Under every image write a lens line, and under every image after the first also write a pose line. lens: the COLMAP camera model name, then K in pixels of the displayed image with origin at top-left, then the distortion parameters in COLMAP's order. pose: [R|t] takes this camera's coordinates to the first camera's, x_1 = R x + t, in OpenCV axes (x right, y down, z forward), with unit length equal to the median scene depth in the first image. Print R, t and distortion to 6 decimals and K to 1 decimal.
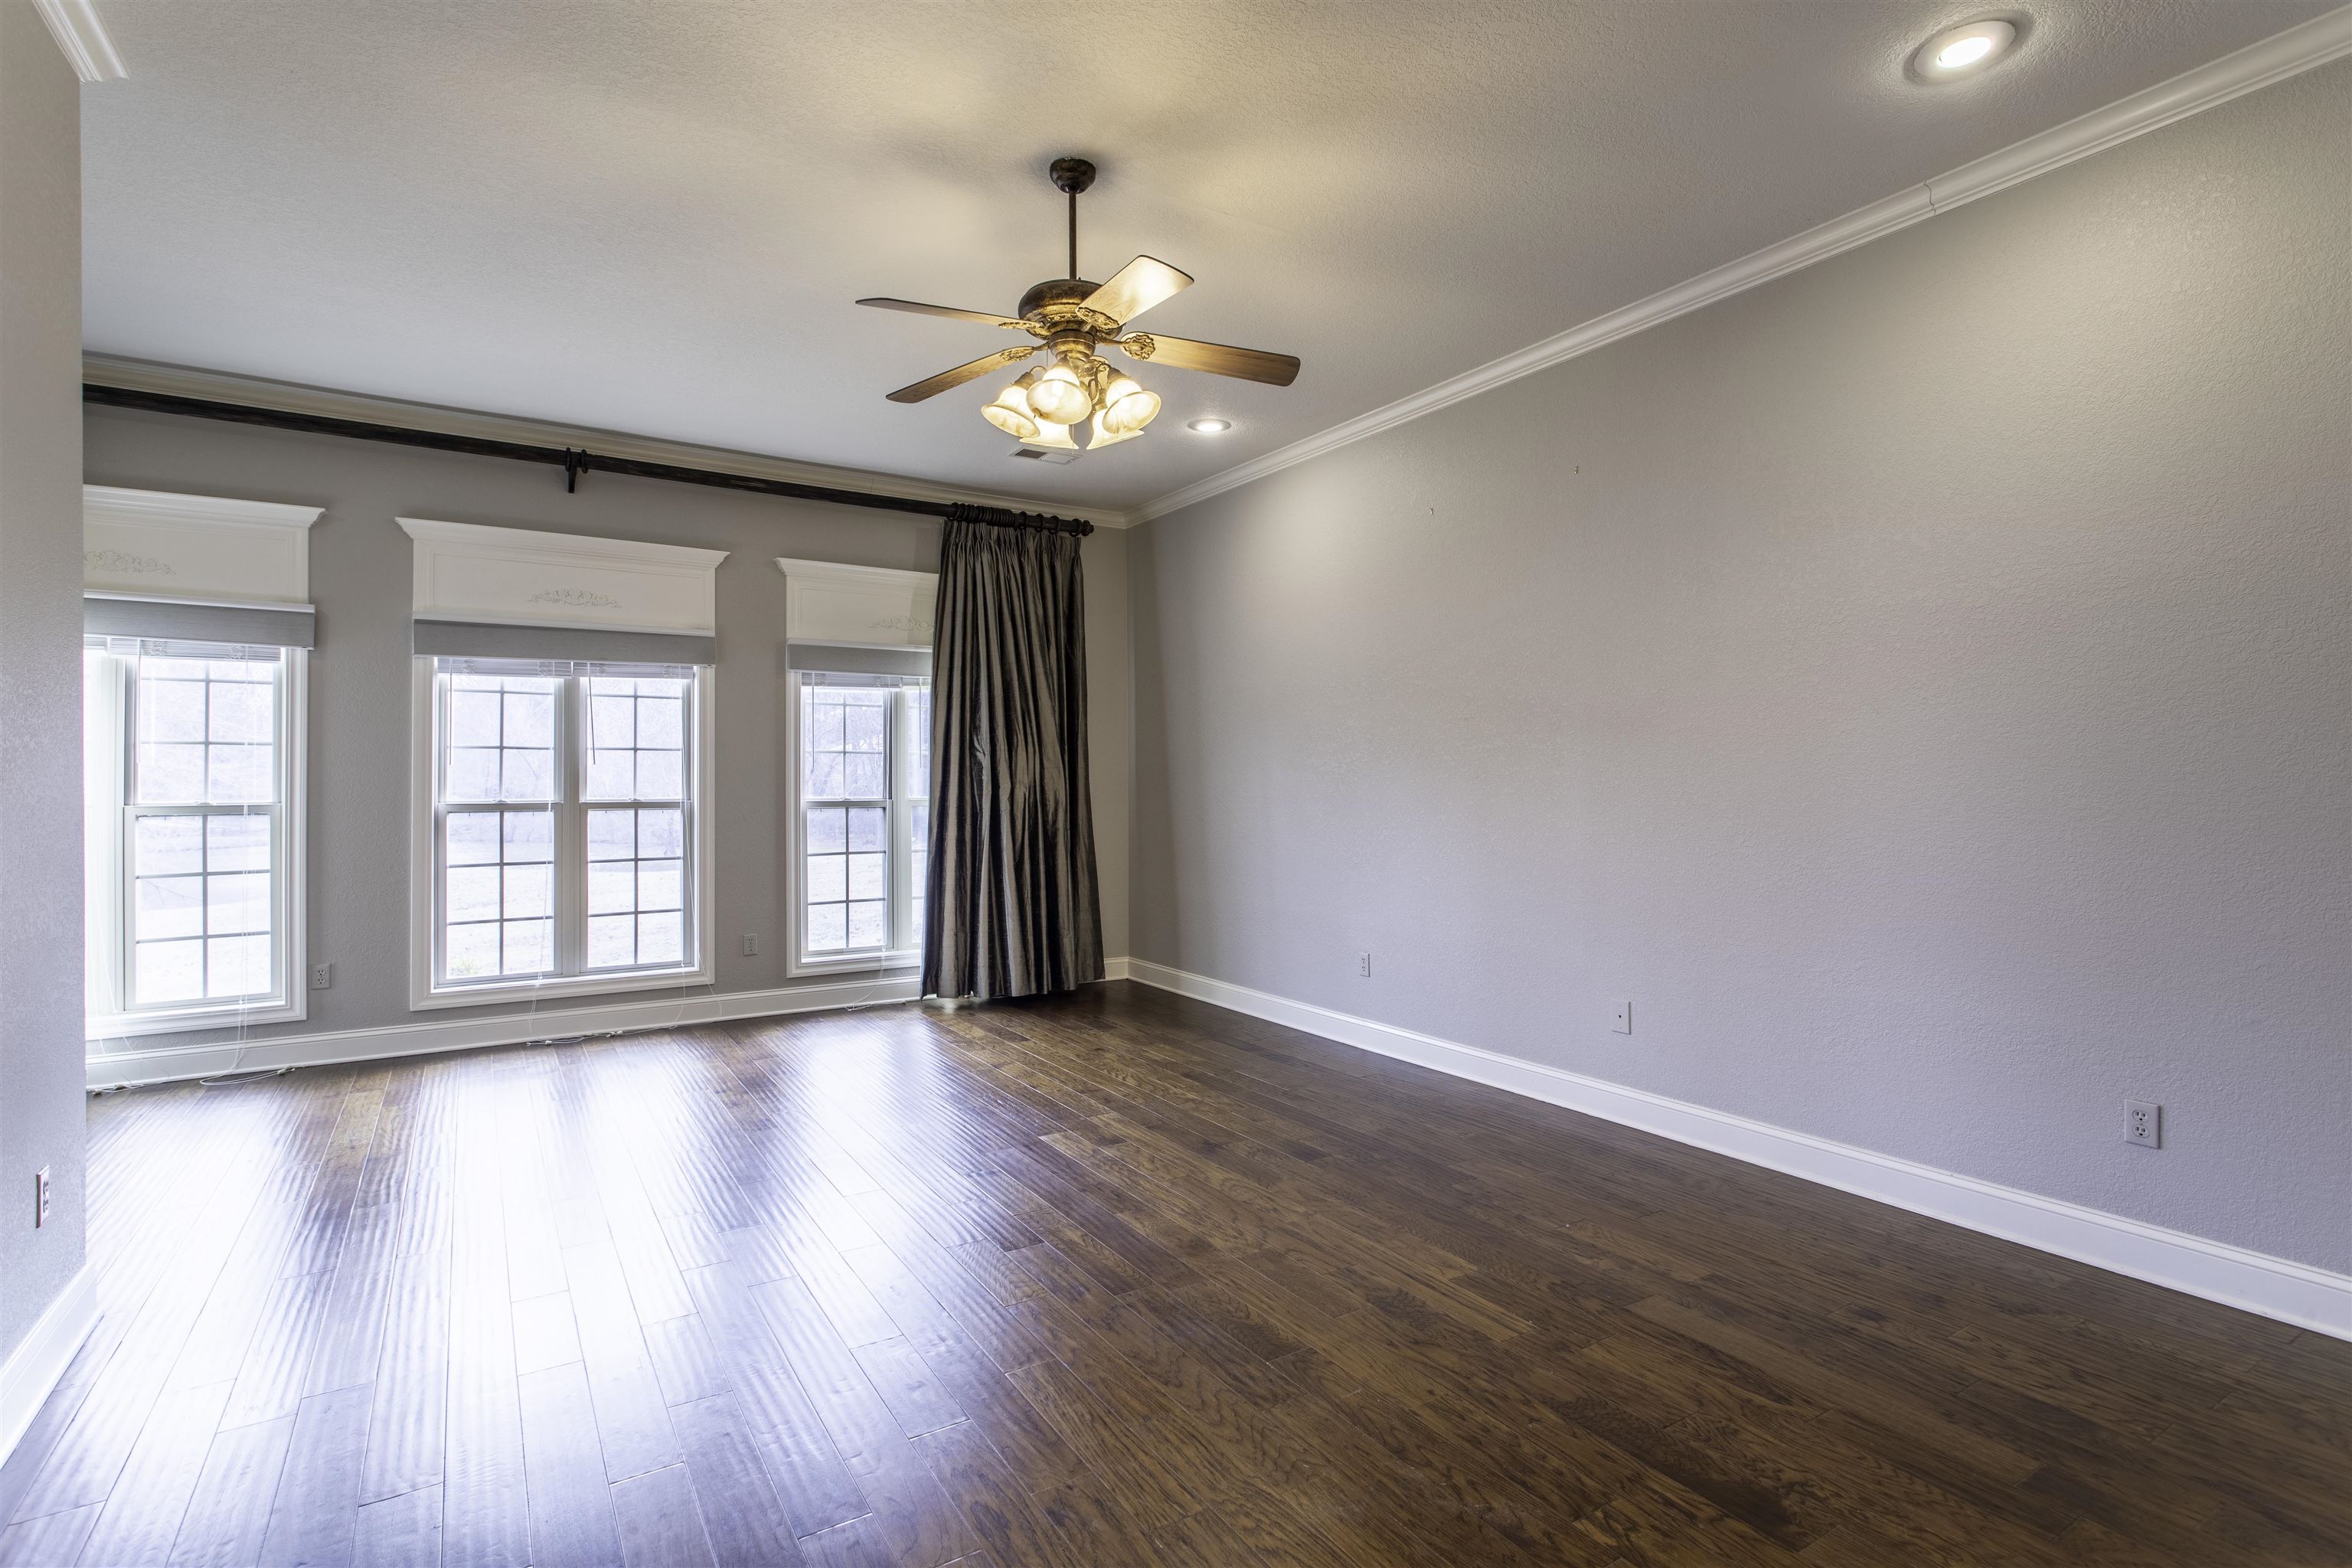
lens RADIAL K [[1122.1, 0, 1180.5], [0, 1122.1, 784.5], [0, 0, 1]] dist [-0.001876, -0.000684]
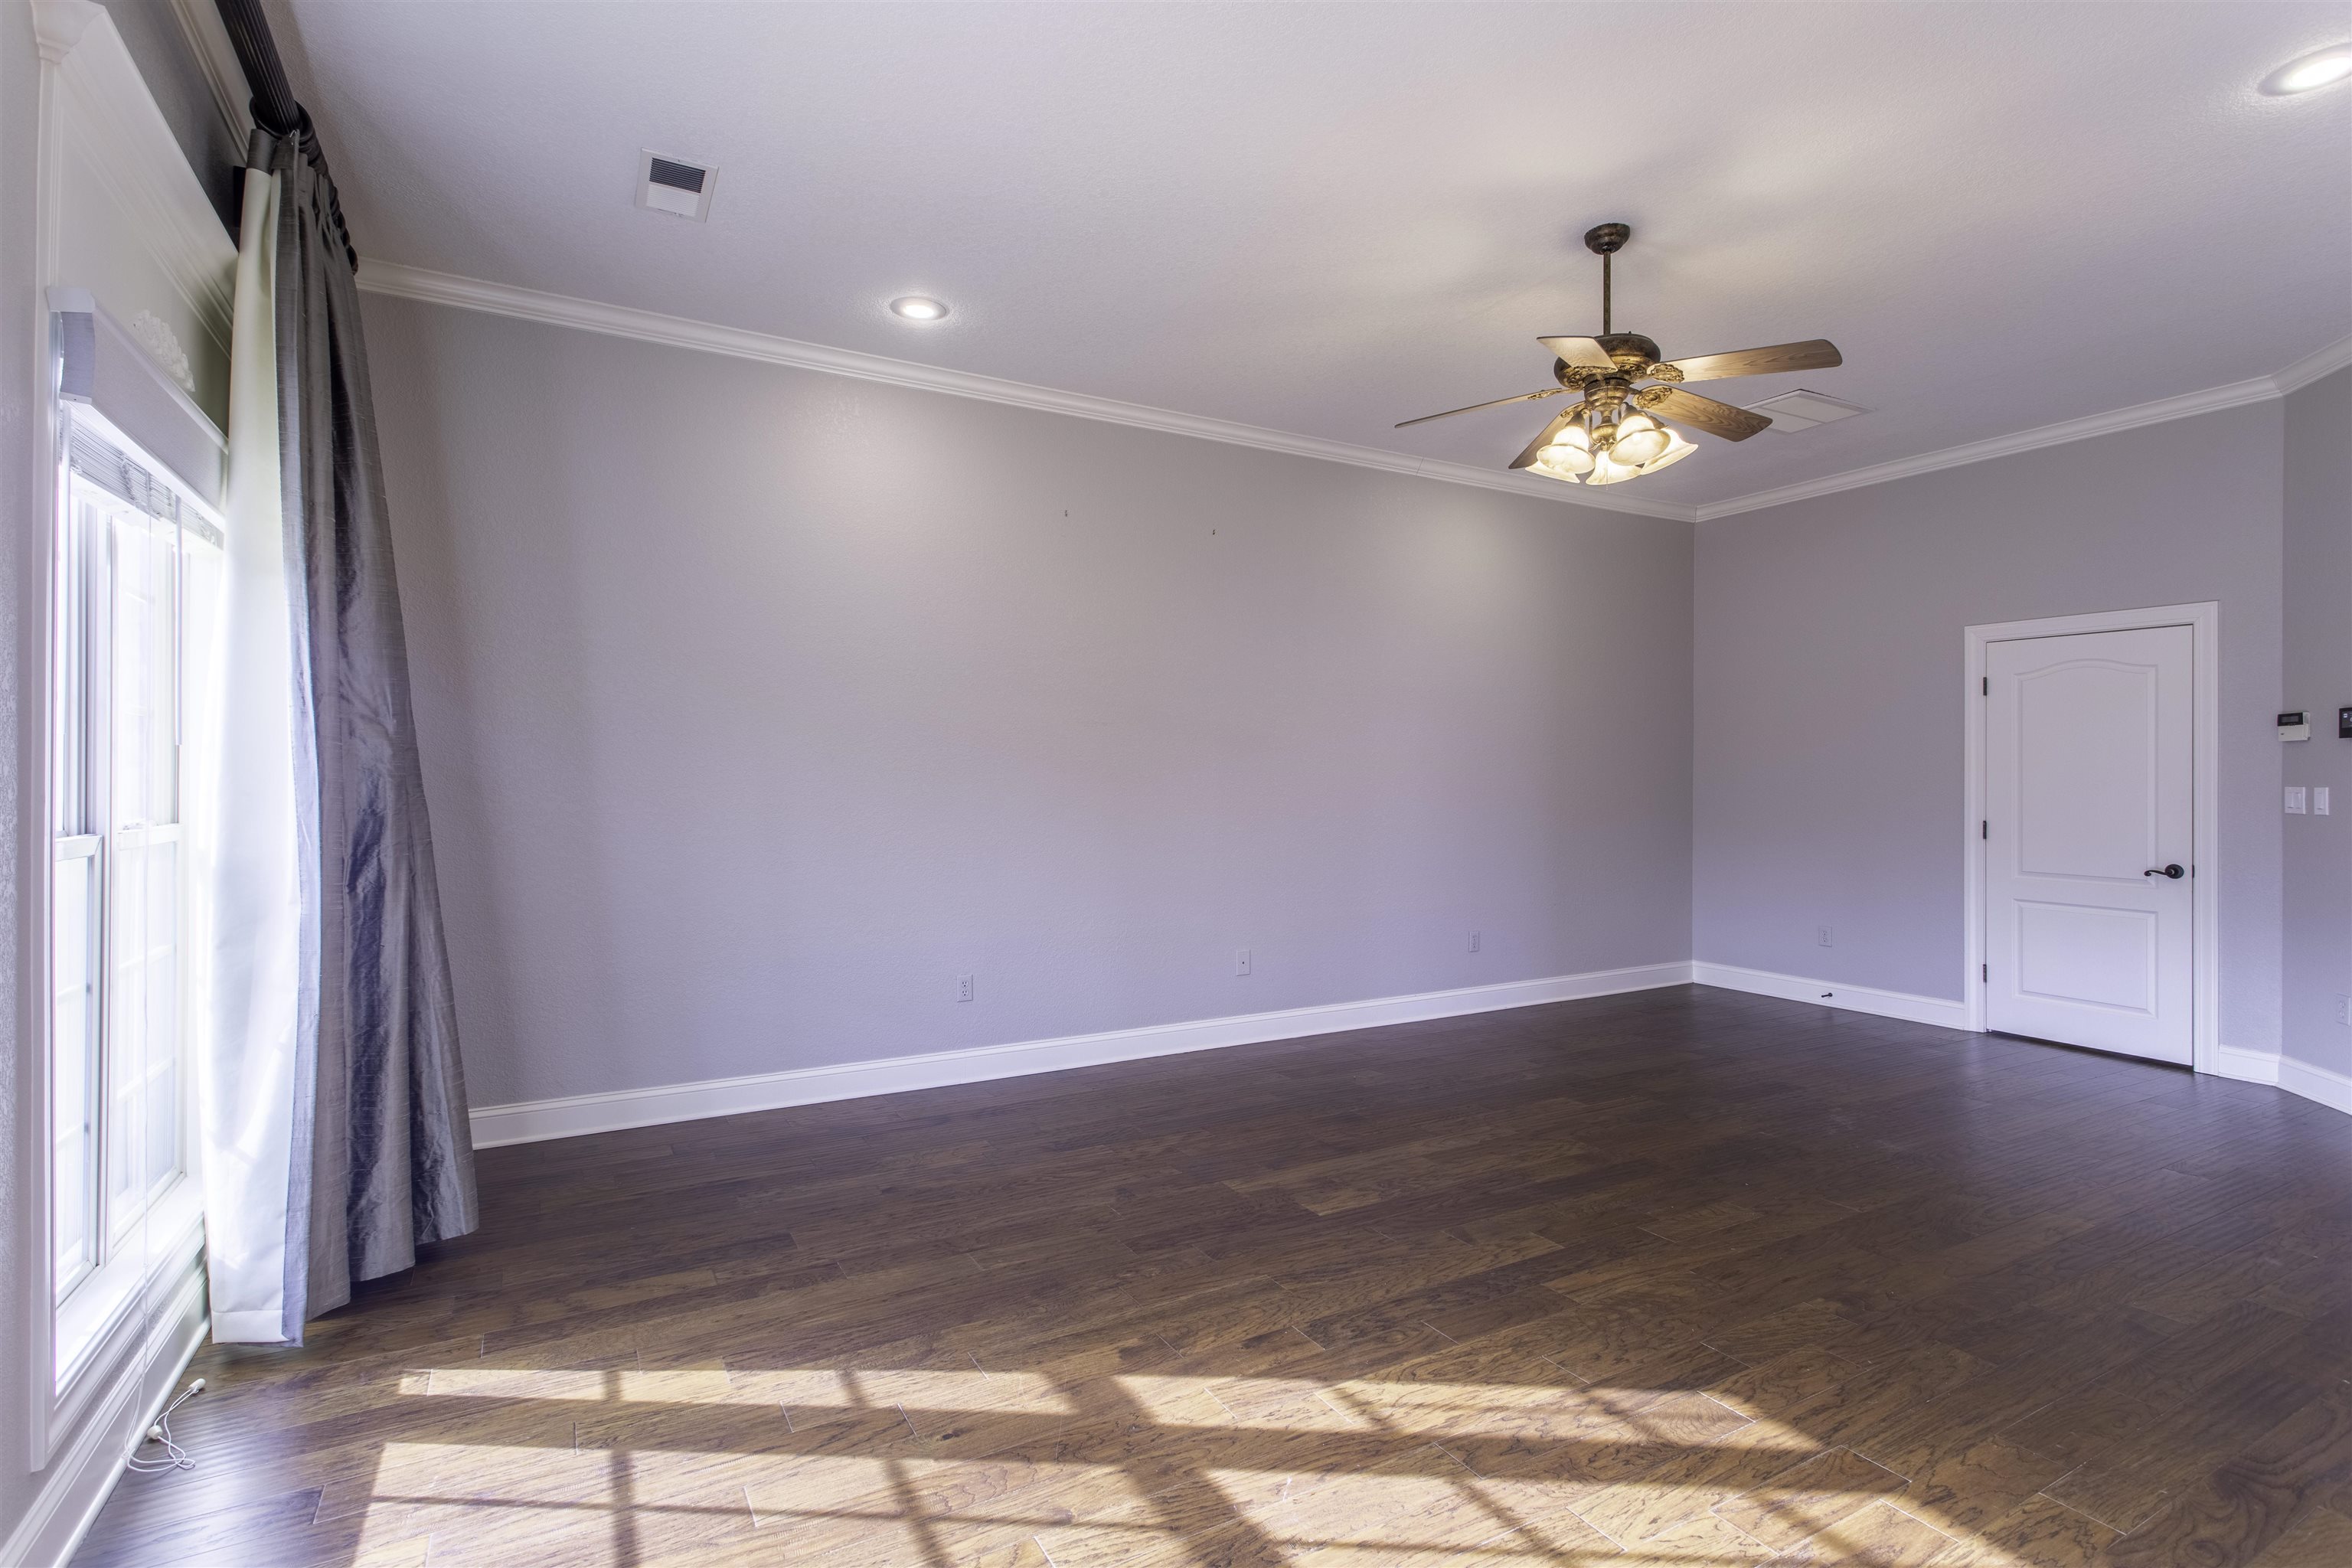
lens RADIAL K [[1122.1, 0, 1180.5], [0, 1122.1, 784.5], [0, 0, 1]] dist [-0.001876, -0.000684]
pose [[0.038003, -0.002880, 0.999273, -1.190985], [-0.005720, 0.999979, 0.003100, -0.003856], [-0.999261, -0.005834, 0.037985, 1.343208]]
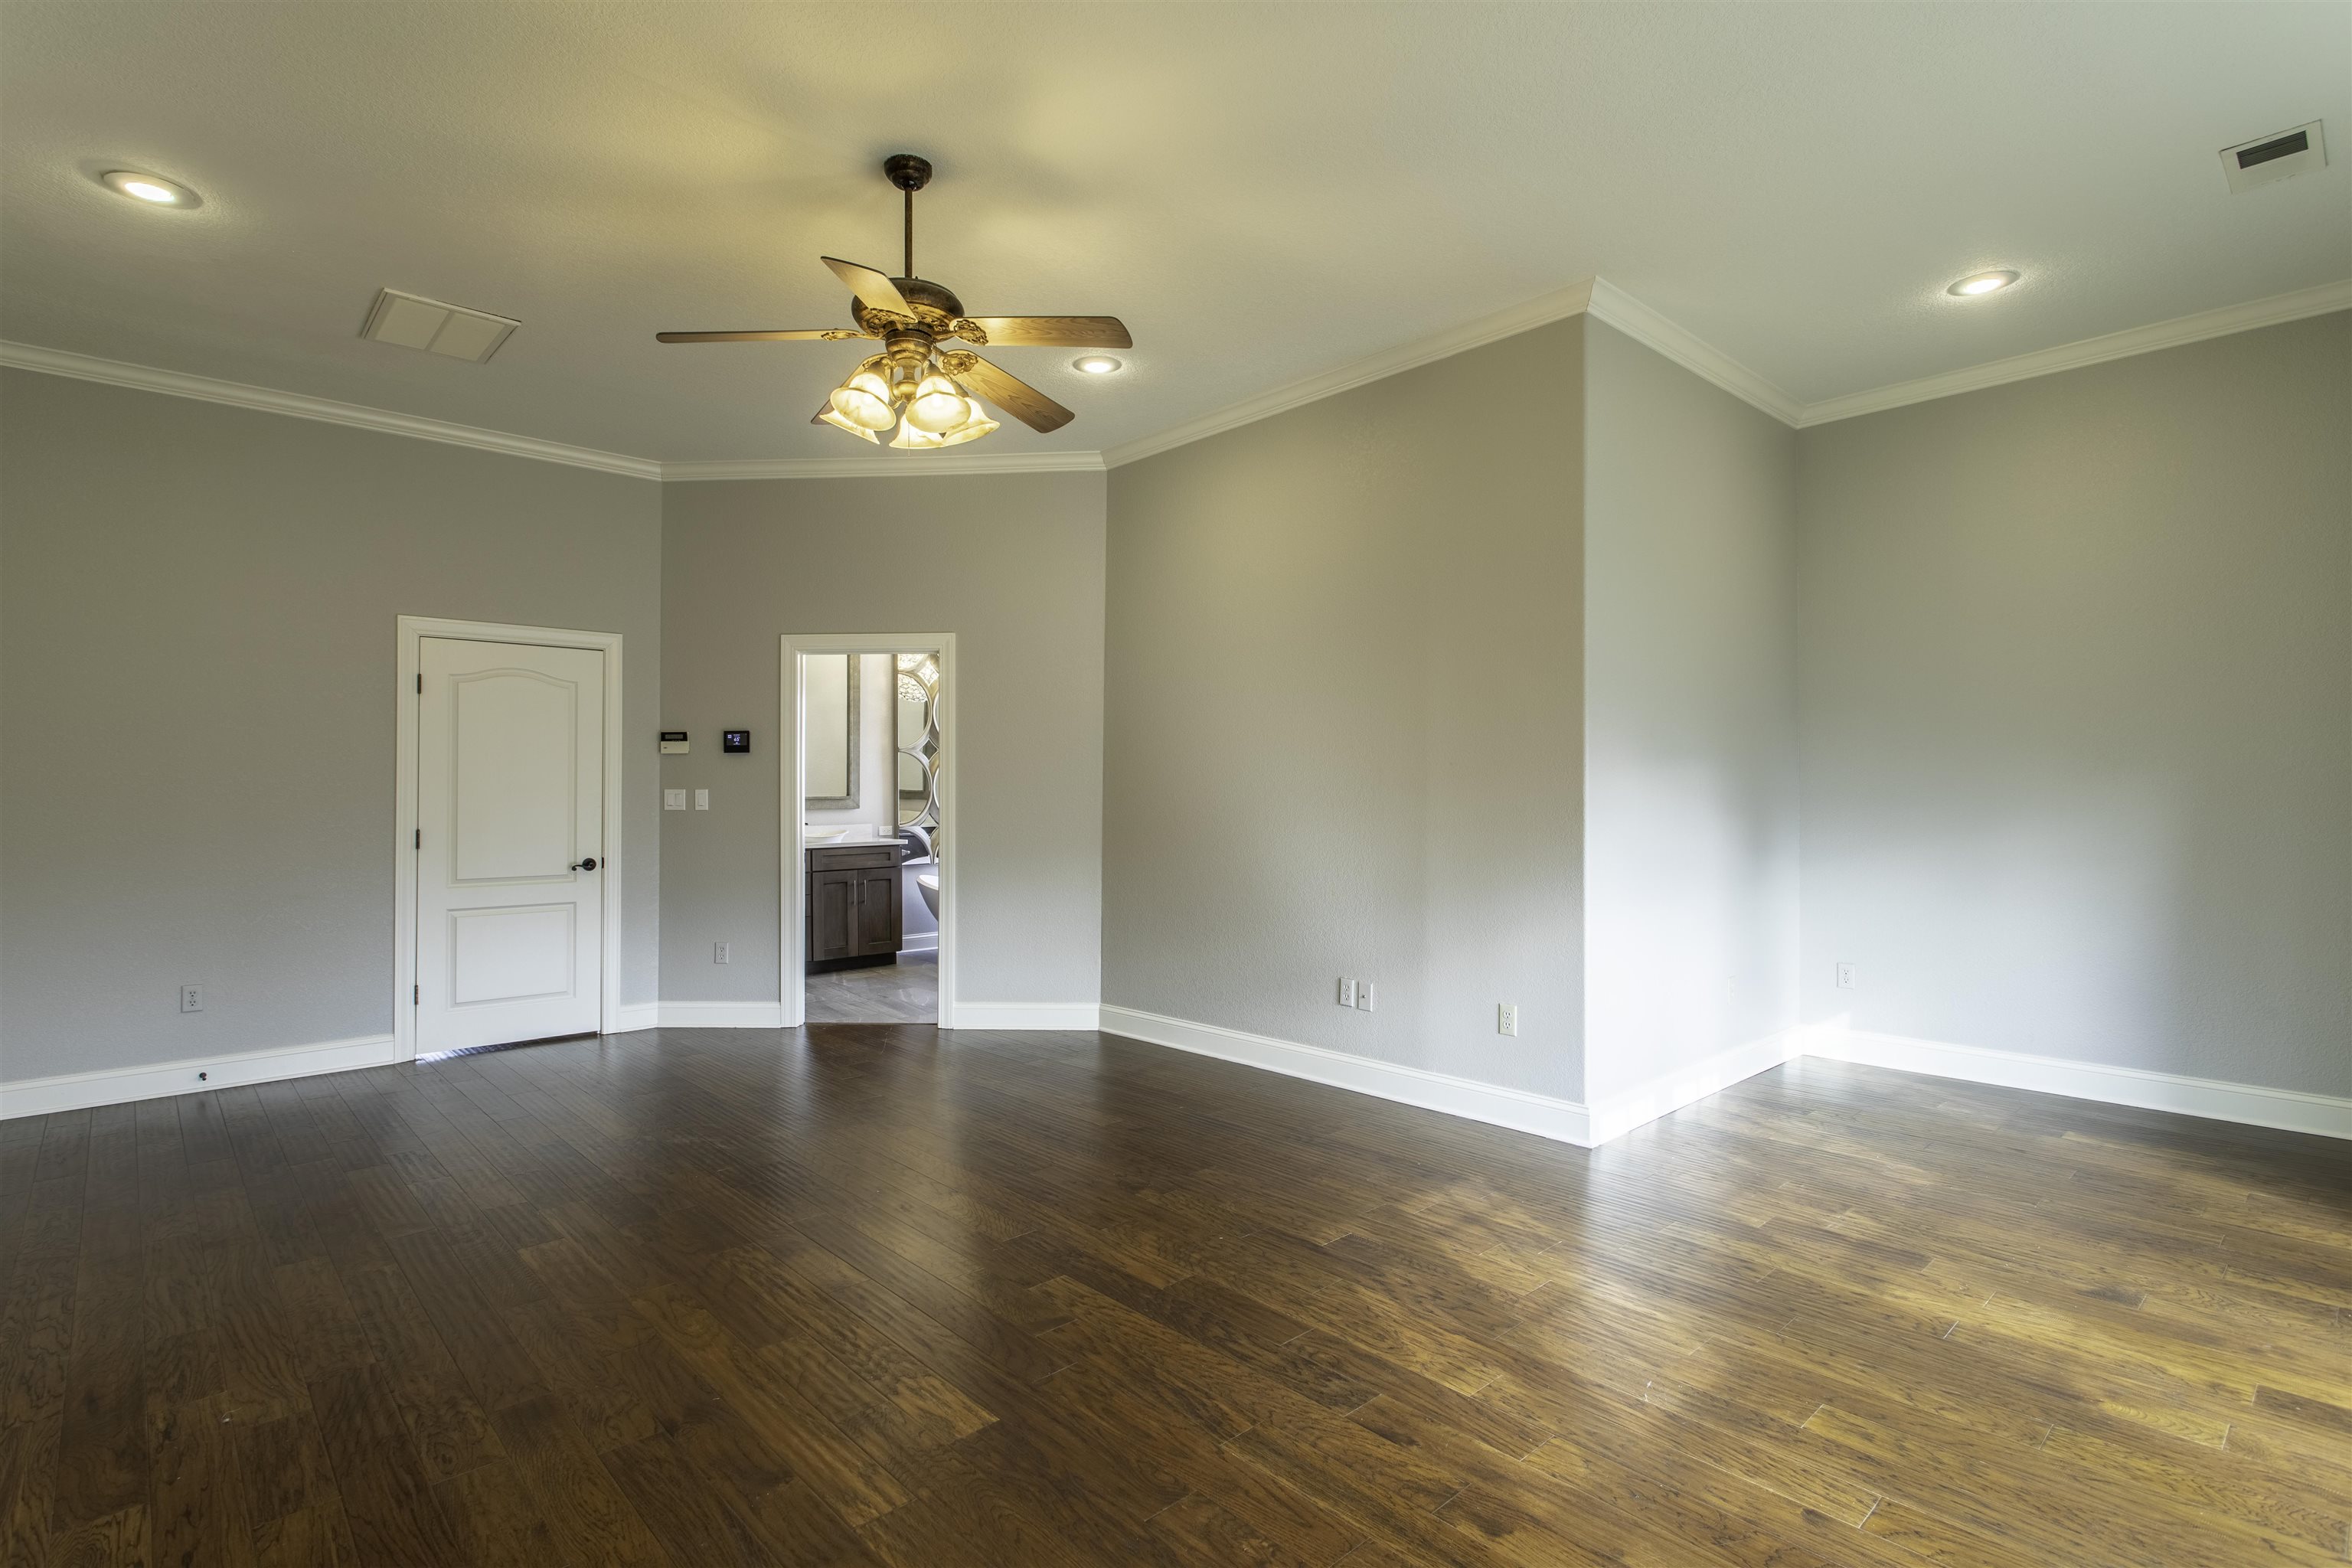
lens RADIAL K [[1122.1, 0, 1180.5], [0, 1122.1, 784.5], [0, 0, 1]] dist [-0.001876, -0.000684]
pose [[-0.983415, 0.007024, -0.181233, -0.145514], [0.007838, 0.999962, -0.003777, 0.001356], [0.181200, -0.005134, -0.983433, 1.962195]]
